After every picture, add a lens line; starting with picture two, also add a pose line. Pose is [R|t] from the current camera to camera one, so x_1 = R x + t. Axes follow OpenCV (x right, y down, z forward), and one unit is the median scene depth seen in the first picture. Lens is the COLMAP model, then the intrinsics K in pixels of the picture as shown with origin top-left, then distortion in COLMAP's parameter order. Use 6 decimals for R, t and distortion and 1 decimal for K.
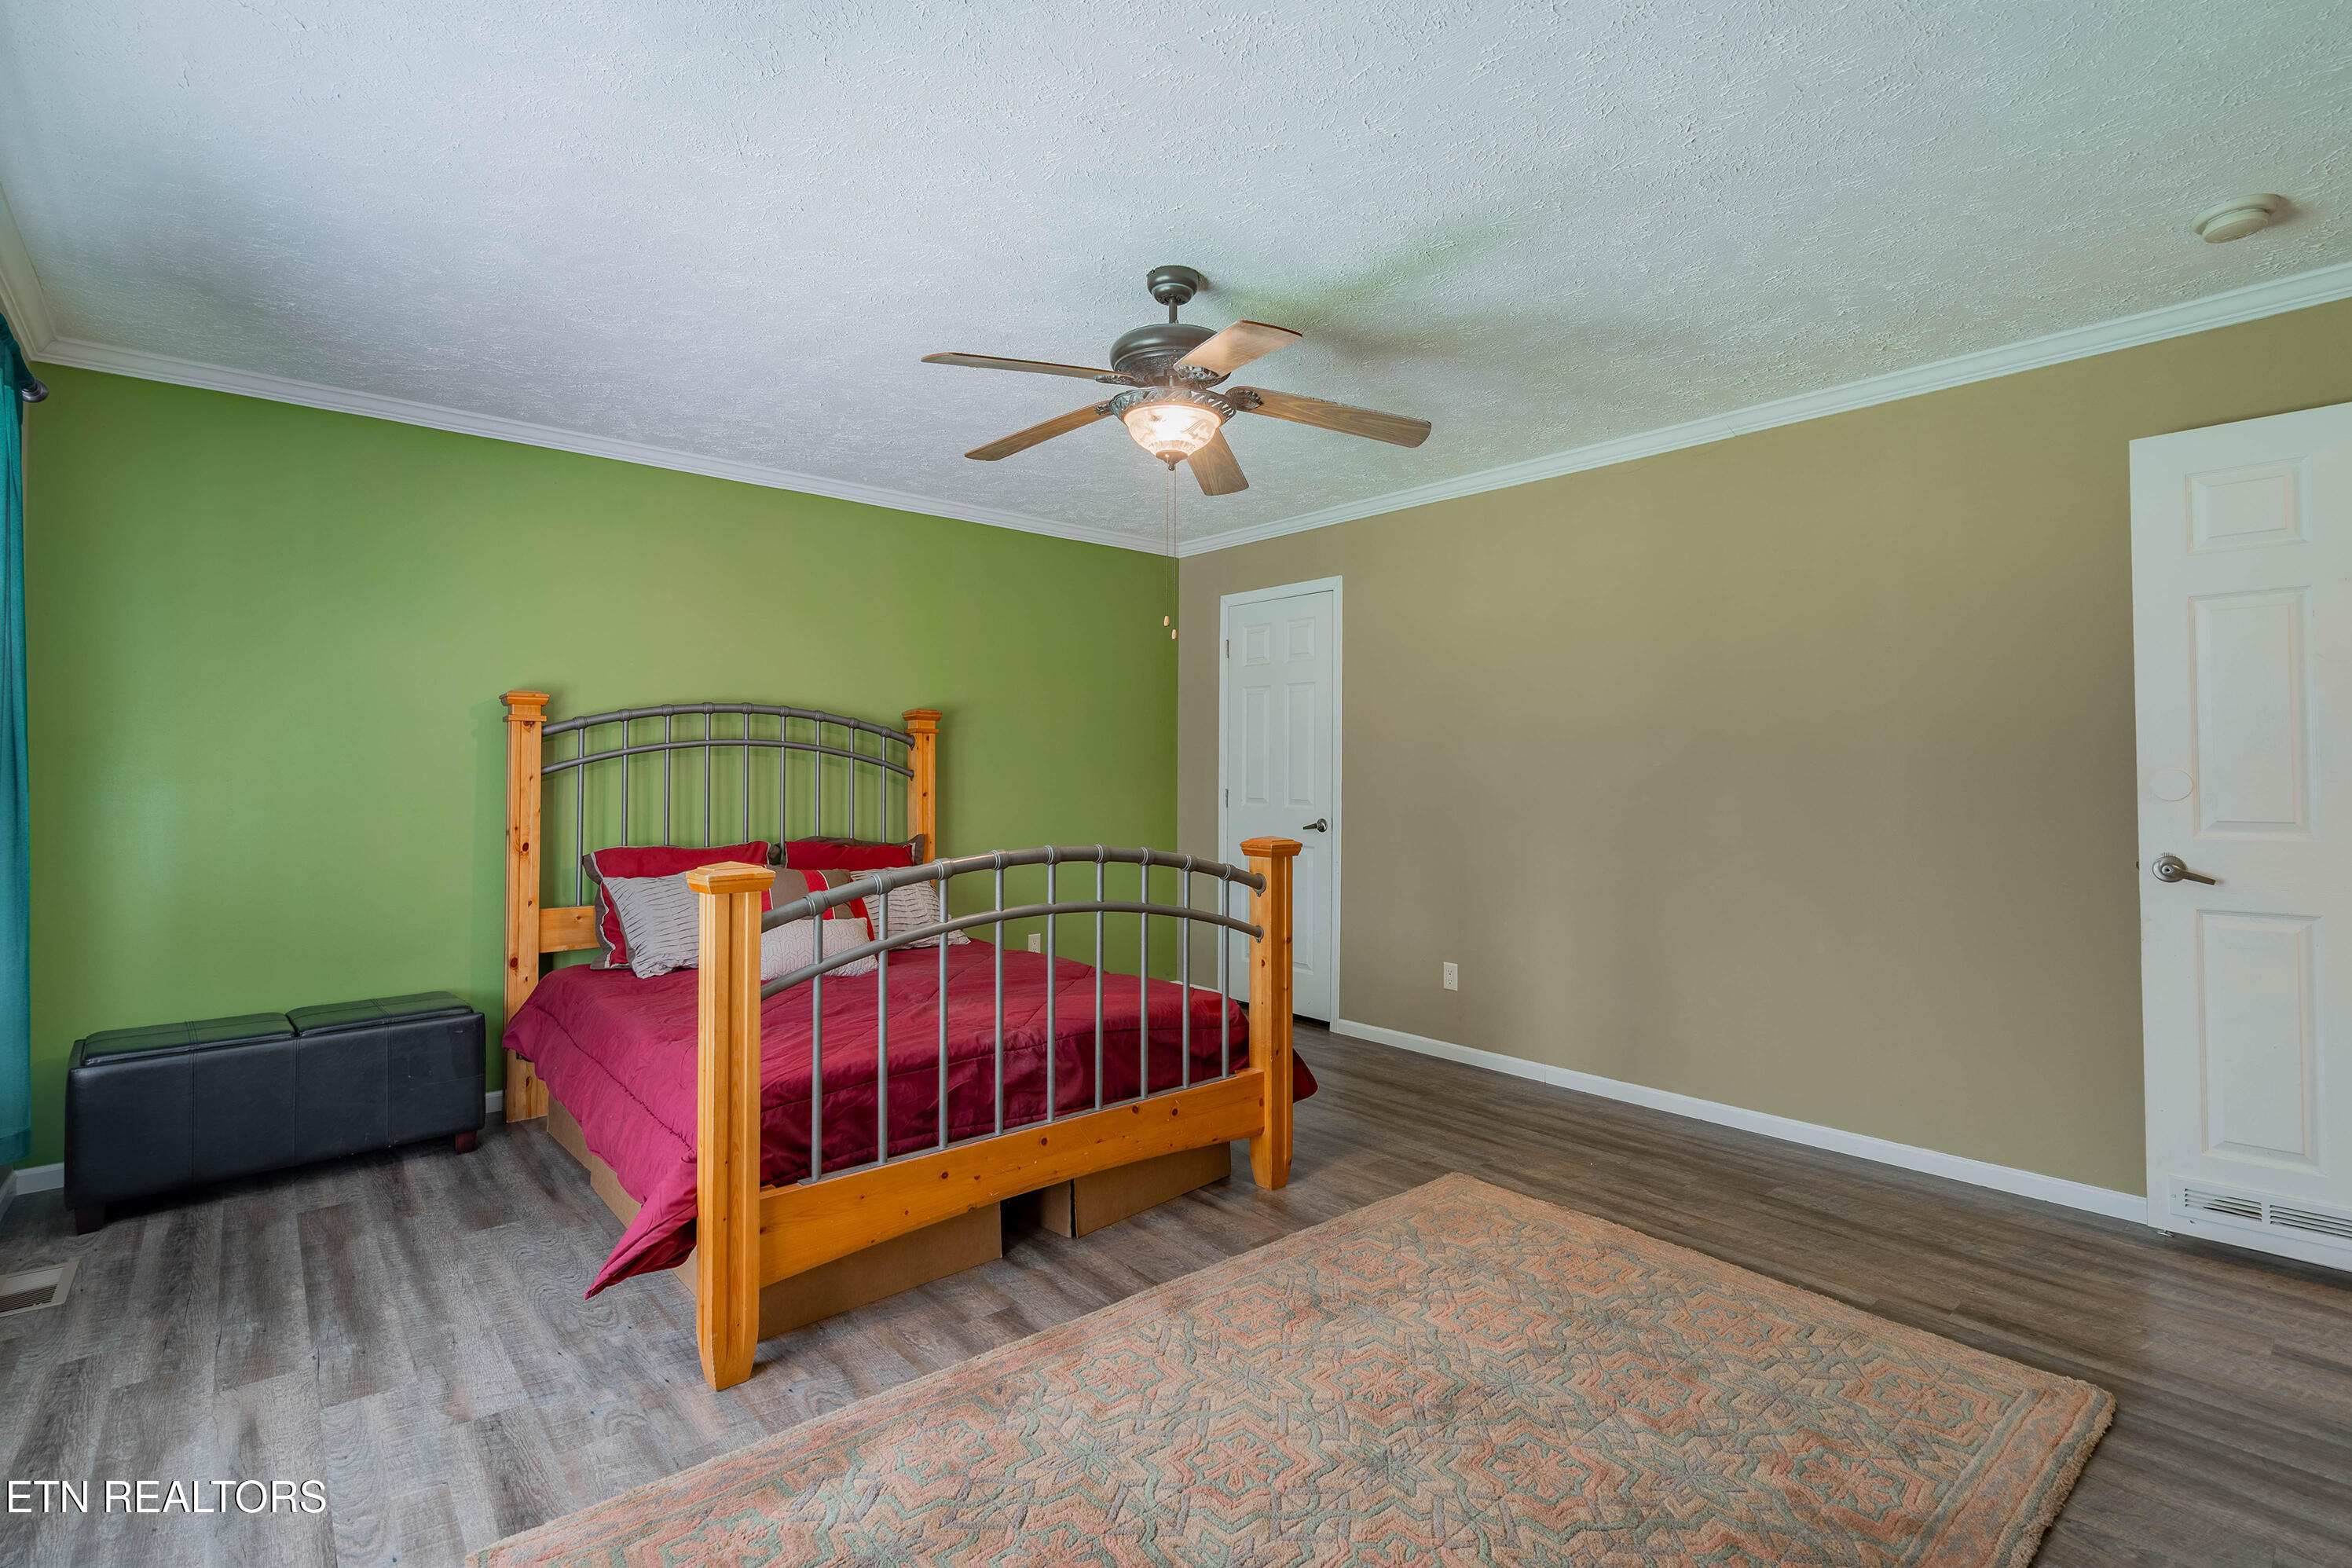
lens RADIAL K [[1073.4, 0, 1186.3], [0, 1073.4, 775.1], [0, 0, 1]] dist [-0.001091, -0.000081]
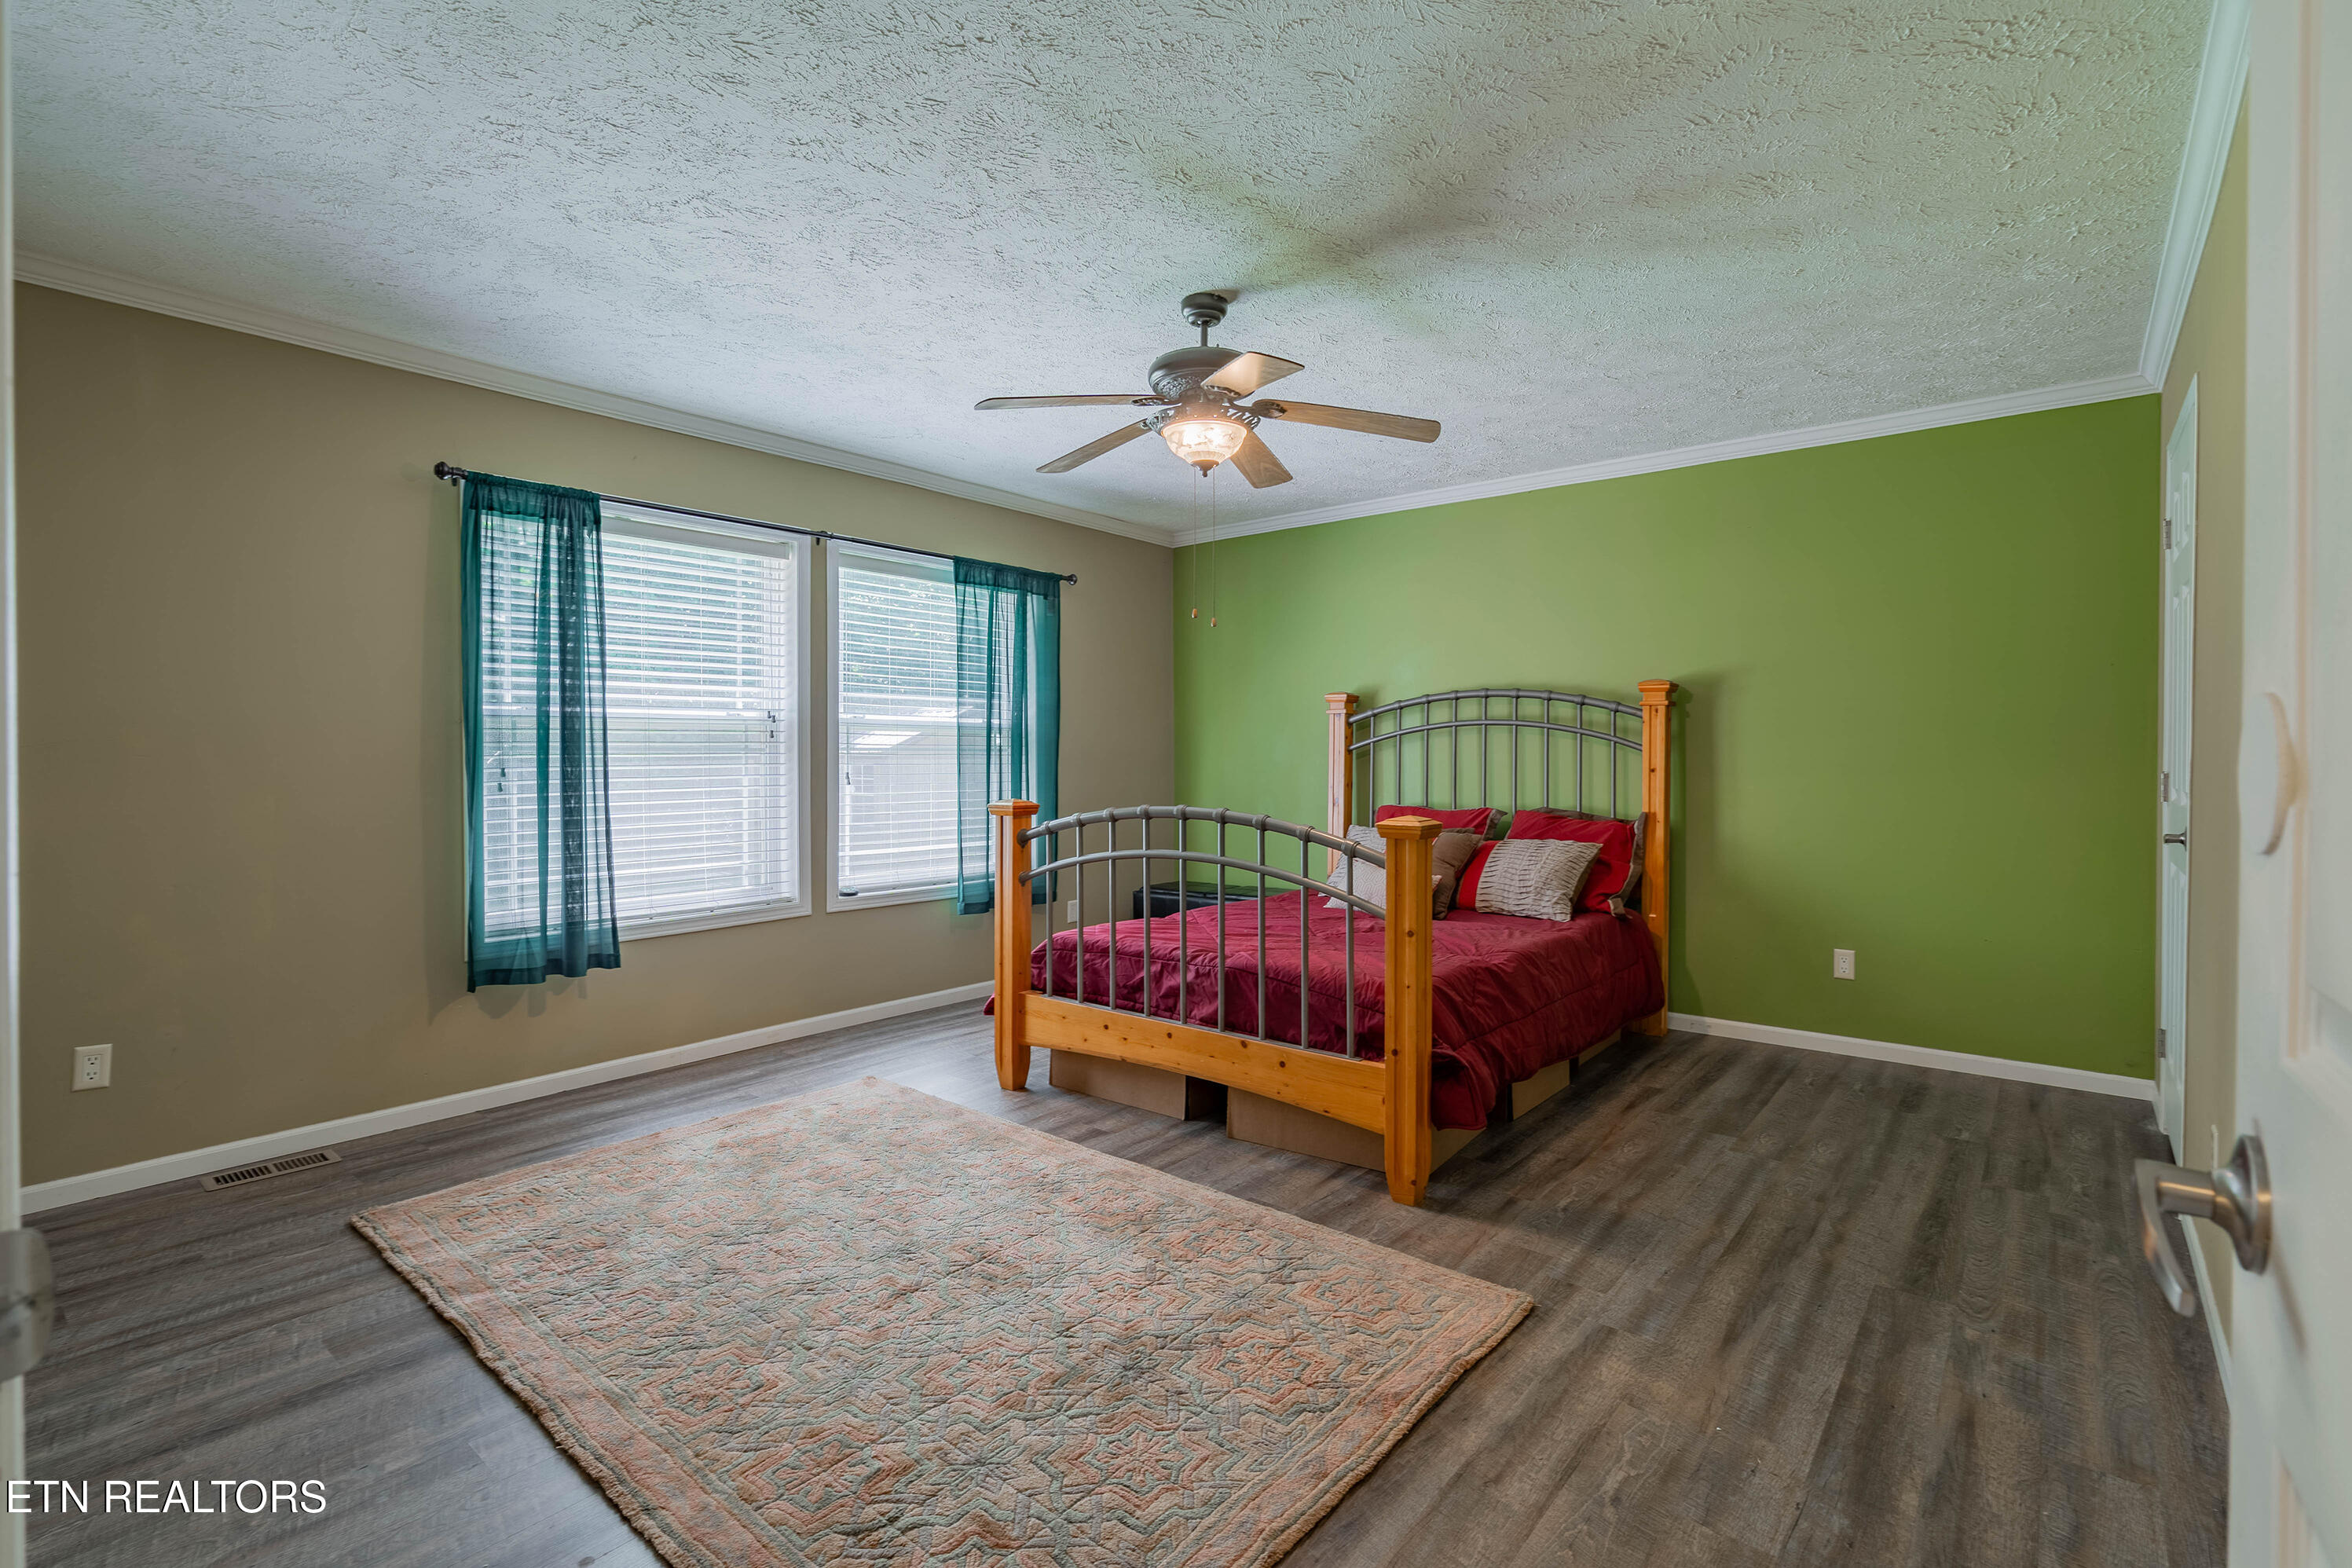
lens RADIAL K [[1073.4, 0, 1186.3], [0, 1073.4, 775.1], [0, 0, 1]] dist [-0.001091, -0.000081]
pose [[0.170280, 0.021230, -0.985167, 0.961598], [0.007657, 0.999709, 0.022867, 0.001354], [0.985366, -0.011437, 0.170068, 0.686545]]
